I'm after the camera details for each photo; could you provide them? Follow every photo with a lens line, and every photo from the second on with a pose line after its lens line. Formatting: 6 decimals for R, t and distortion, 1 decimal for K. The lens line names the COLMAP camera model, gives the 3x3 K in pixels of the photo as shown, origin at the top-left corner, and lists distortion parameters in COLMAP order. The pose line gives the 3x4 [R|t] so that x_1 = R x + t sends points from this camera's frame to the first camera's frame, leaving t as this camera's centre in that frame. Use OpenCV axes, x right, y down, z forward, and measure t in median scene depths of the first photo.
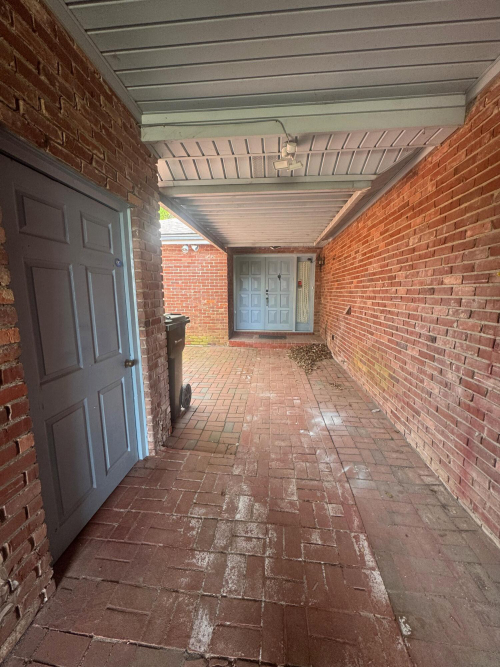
lens RADIAL K [[266.6, 0, 250.7], [0, 266.6, 334.2], [0, 0, 1]] dist [-0.000992, -0.000597]
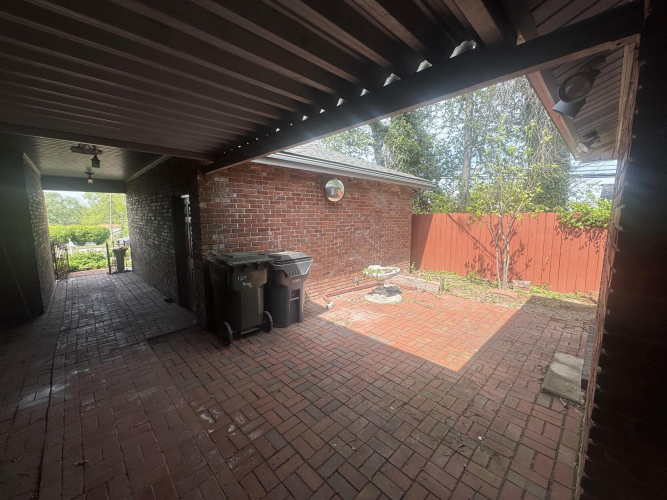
lens RADIAL K [[266.6, 0, 336.7], [0, 266.6, 249.0], [0, 0, 1]] dist [-0.000992, -0.000597]
pose [[-0.650061, 0.096361, -0.753748, 0.122686], [-0.124235, 0.965103, 0.230527, -0.199657], [0.749658, 0.243498, -0.615404, 0.945364]]
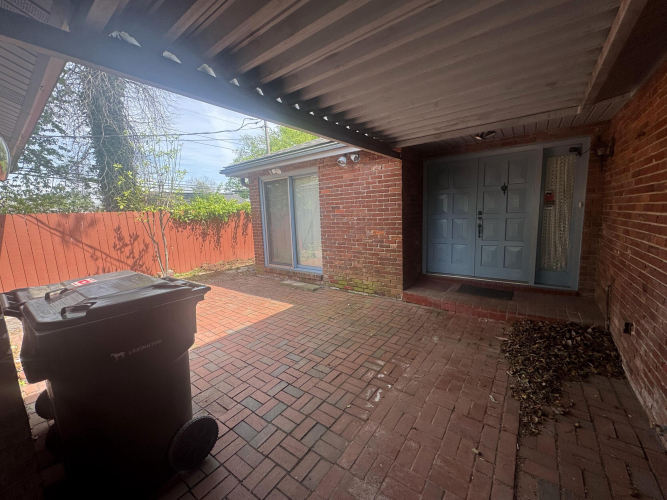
lens RADIAL K [[266.6, 0, 332.5], [0, 266.6, 250.9], [0, 0, 1]] dist [-0.000992, -0.000597]
pose [[0.844501, 0.042446, -0.533870, 0.117732], [-0.045743, 0.998928, 0.007062, -0.074210], [0.533597, 0.018457, 0.845537, 0.348012]]
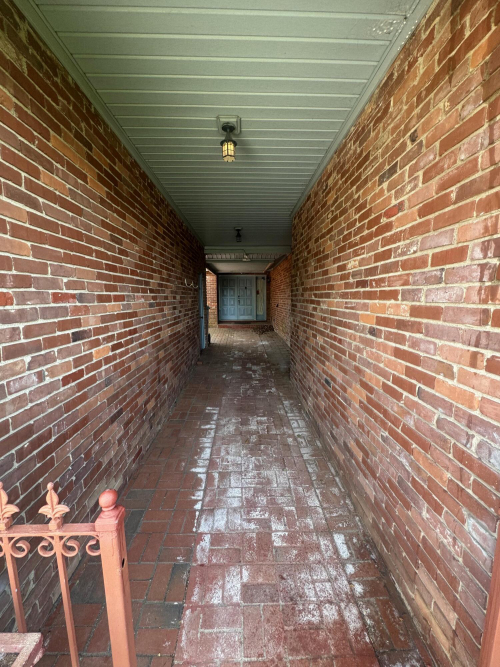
lens RADIAL K [[266.6, 0, 250.6], [0, 266.6, 335.0], [0, 0, 1]] dist [-0.000992, -0.000597]
pose [[0.993187, -0.020994, 0.114623, -0.069717], [0.023008, 0.999603, -0.016273, 0.124418], [-0.114236, 0.018799, 0.993276, -0.757444]]
